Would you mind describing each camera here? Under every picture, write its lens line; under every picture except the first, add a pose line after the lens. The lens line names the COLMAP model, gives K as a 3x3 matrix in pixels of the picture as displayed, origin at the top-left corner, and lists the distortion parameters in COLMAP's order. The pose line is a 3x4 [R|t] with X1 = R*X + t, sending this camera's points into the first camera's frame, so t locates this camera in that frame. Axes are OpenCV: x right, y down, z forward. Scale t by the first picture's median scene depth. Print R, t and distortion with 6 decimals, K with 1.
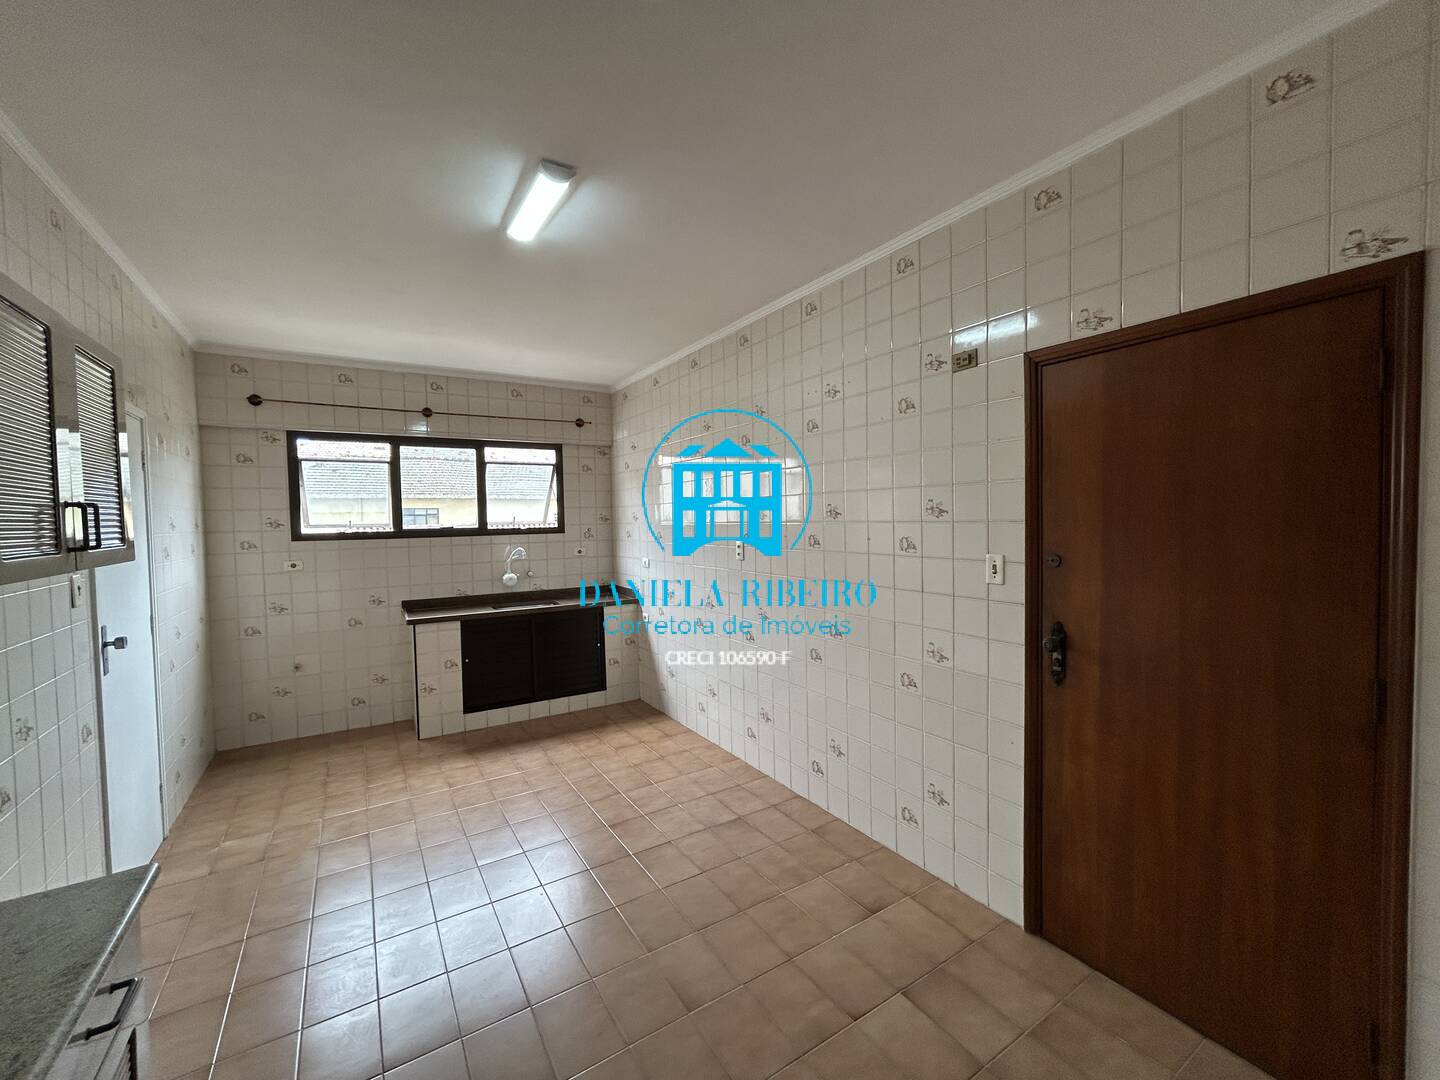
lens RADIAL K [[586.4, 0, 722.9], [0, 586.4, 536.7], [0, 0, 1]] dist [0.000313, 0.001122]
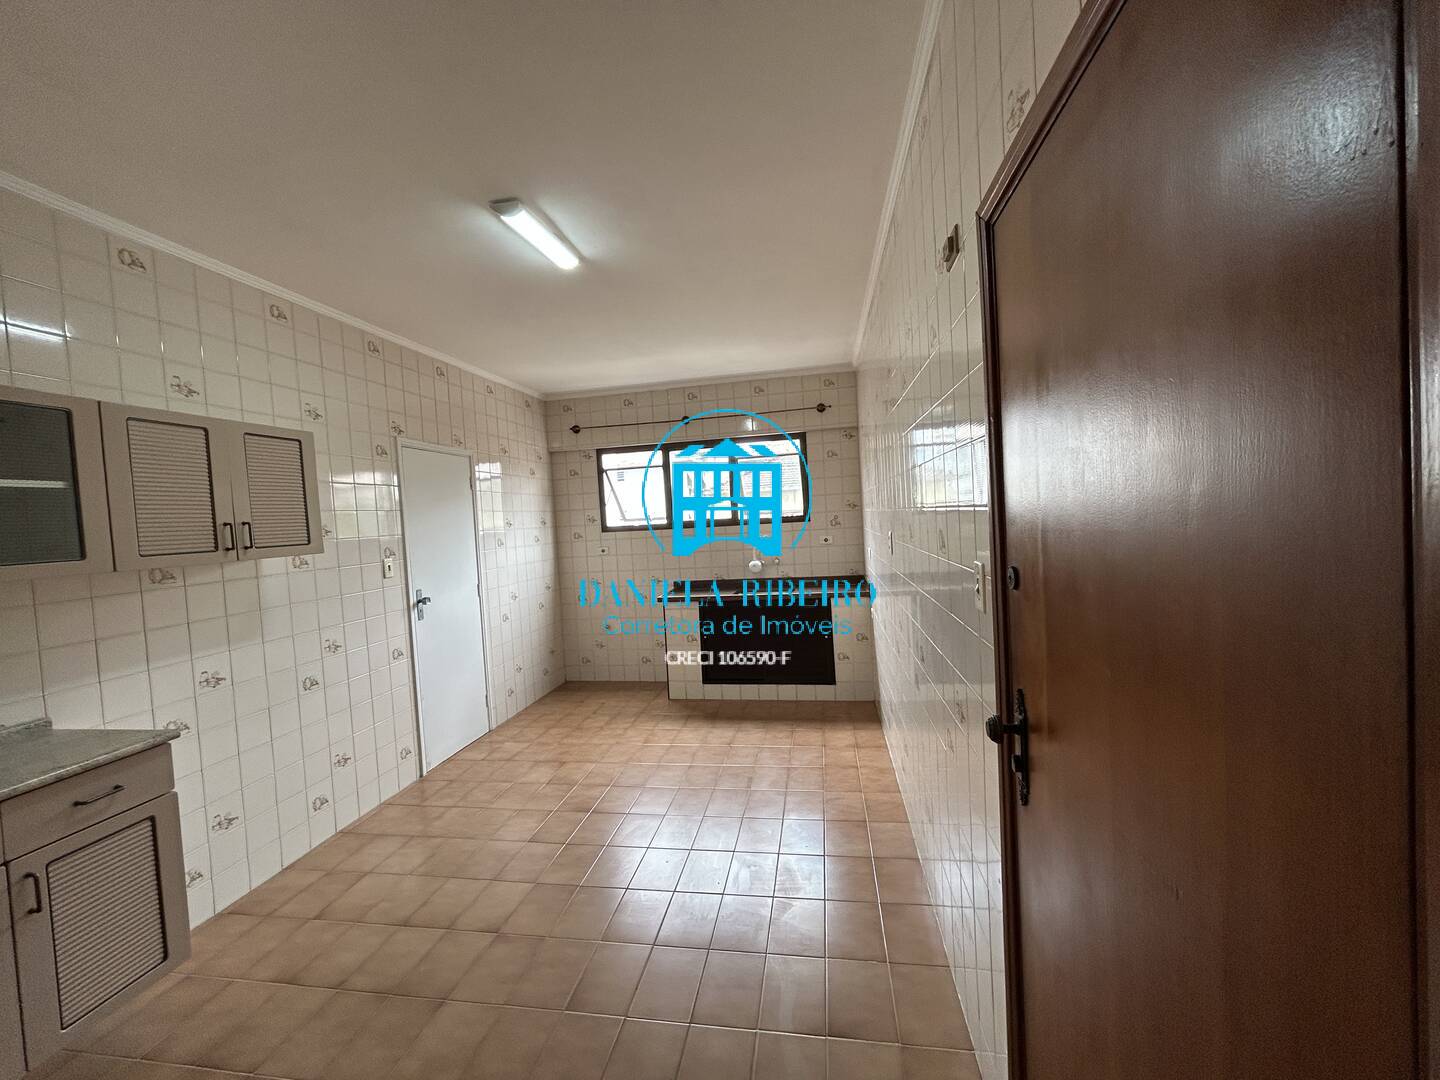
lens RADIAL K [[586.4, 0, 721.0], [0, 586.4, 538.4], [0, 0, 1]] dist [0.000313, 0.001122]
pose [[0.741438, 0.003141, -0.671014, 0.454660], [0.020407, 0.999421, 0.027227, -0.012046], [0.670711, -0.033880, 0.740945, 0.256006]]
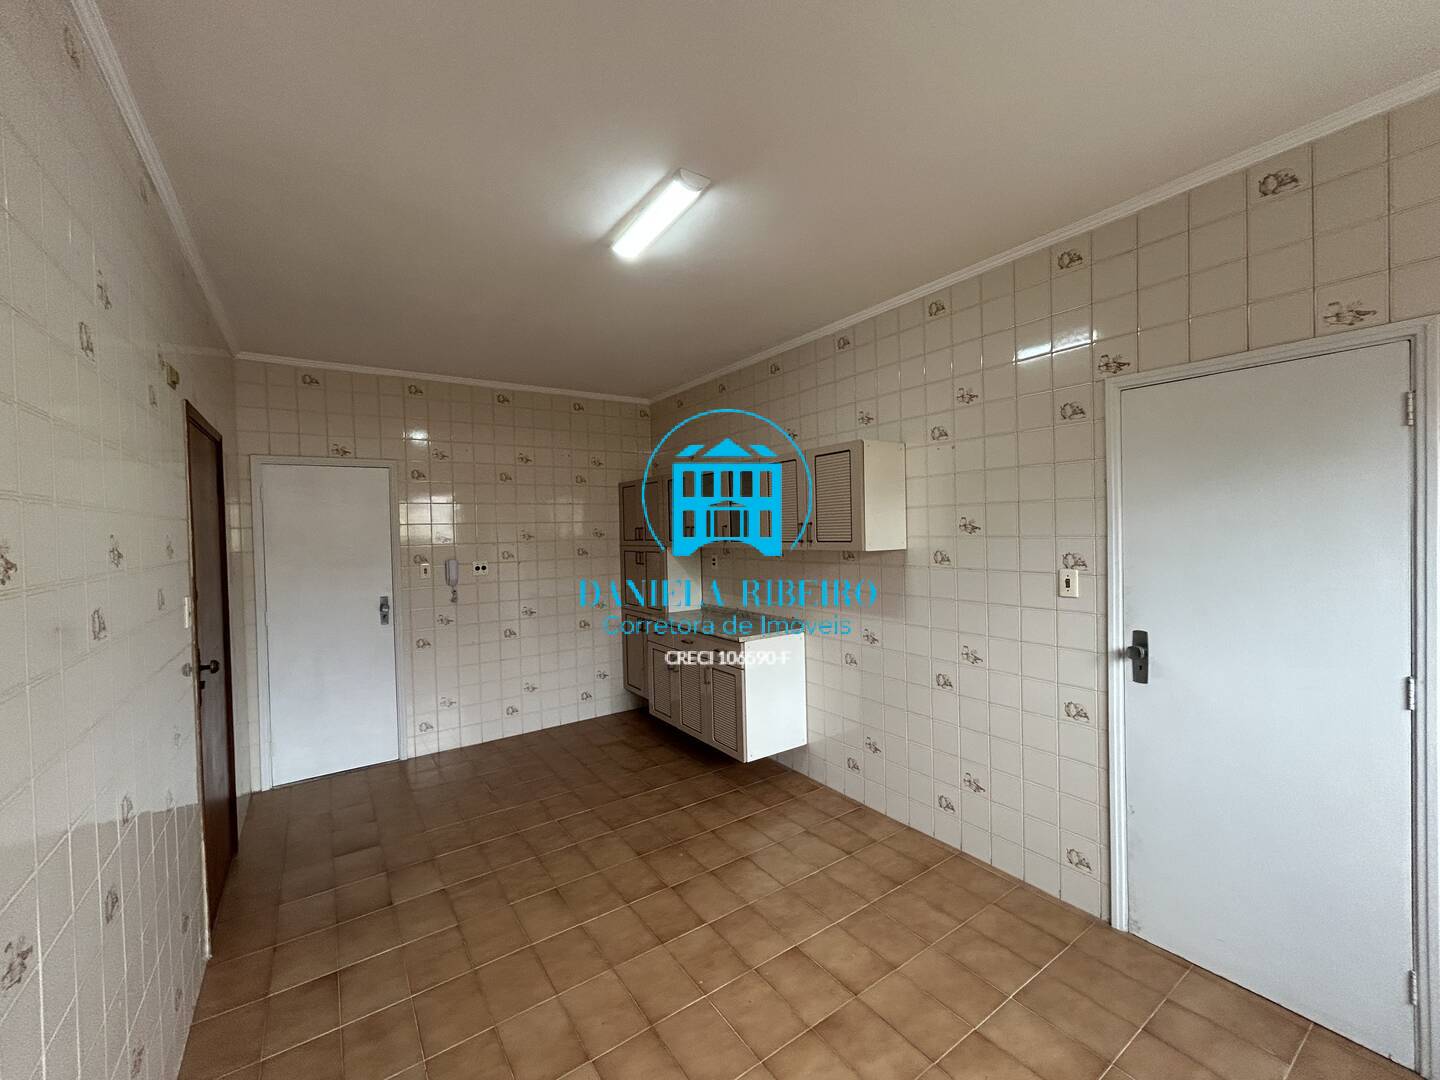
lens RADIAL K [[586.4, 0, 726.3], [0, 586.4, 536.9], [0, 0, 1]] dist [0.000313, 0.001122]
pose [[-0.997928, 0.044808, -0.046167, -0.245606], [0.042504, 0.997858, 0.049731, -0.053377], [0.048297, 0.047666, -0.997695, 1.334730]]
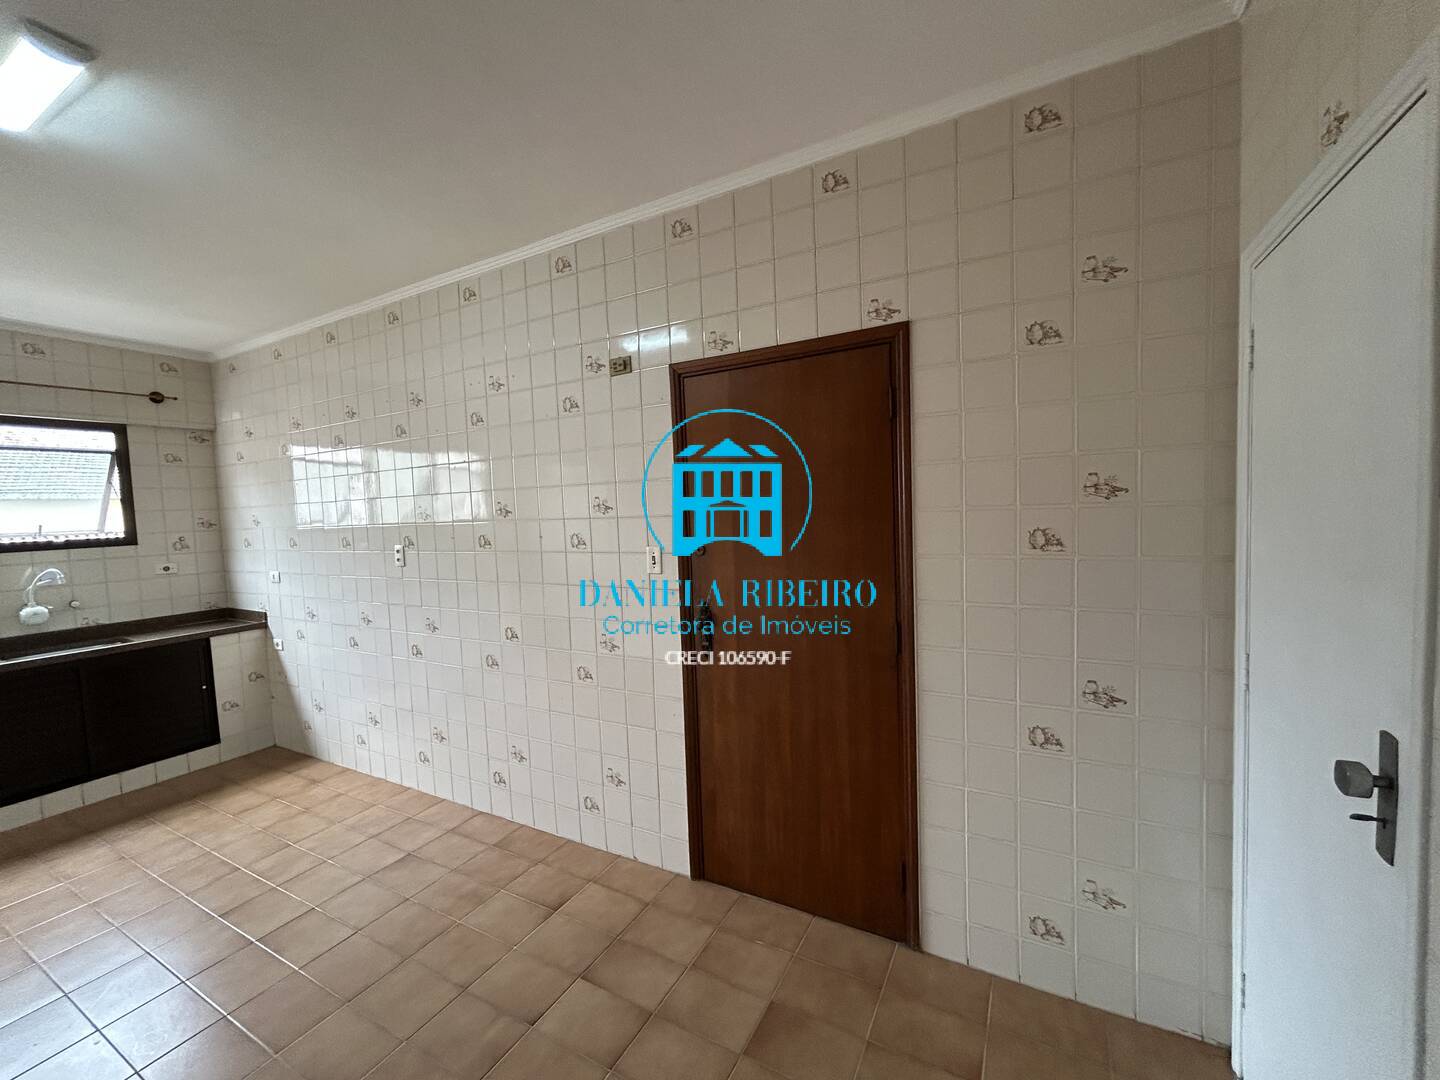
lens RADIAL K [[586.4, 0, 720.0], [0, 586.4, 537.3], [0, 0, 1]] dist [0.000313, 0.001122]
pose [[0.876232, -0.042399, 0.480020, 0.031413], [0.038616, 0.999096, 0.017758, -0.001255], [-0.480339, 0.002976, 0.877078, -0.011590]]
